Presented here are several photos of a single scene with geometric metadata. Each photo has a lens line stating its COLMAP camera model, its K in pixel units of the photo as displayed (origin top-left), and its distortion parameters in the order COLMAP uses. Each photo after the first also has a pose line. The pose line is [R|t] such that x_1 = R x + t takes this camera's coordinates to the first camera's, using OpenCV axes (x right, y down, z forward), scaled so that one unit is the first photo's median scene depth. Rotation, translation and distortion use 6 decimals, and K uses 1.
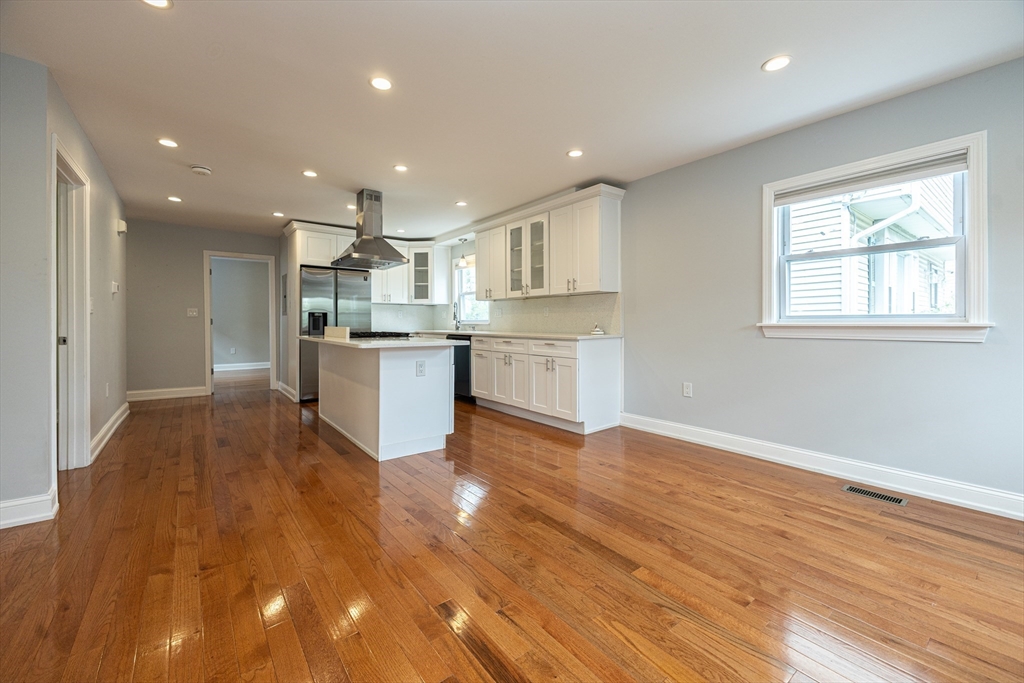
lens RADIAL K [[410.6, 0, 495.5], [0, 410.6, 325.5], [0, 0, 1]] dist [0.001269, -0.000041]
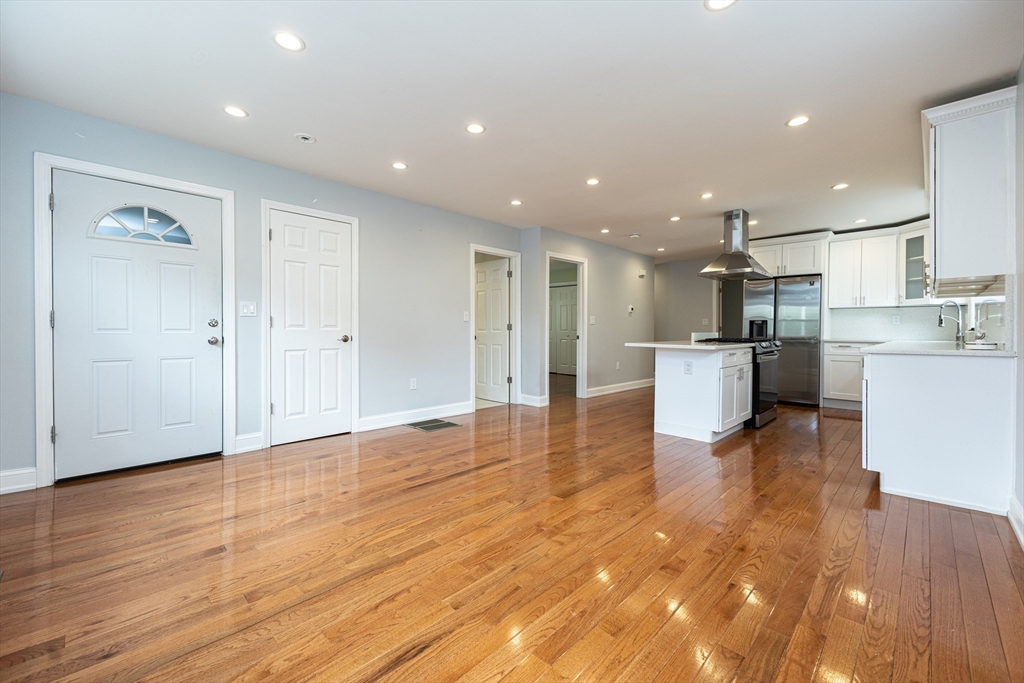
lens RADIAL K [[411.5, 0, 519.5], [0, 411.5, 337.3], [0, 0, 1]] dist [0.009725, -0.000175]
pose [[0.162980, 0.021993, -0.986384, 1.064050], [-0.009490, 0.999740, 0.020723, -0.004979], [0.986584, 0.005984, 0.163146, 0.371789]]
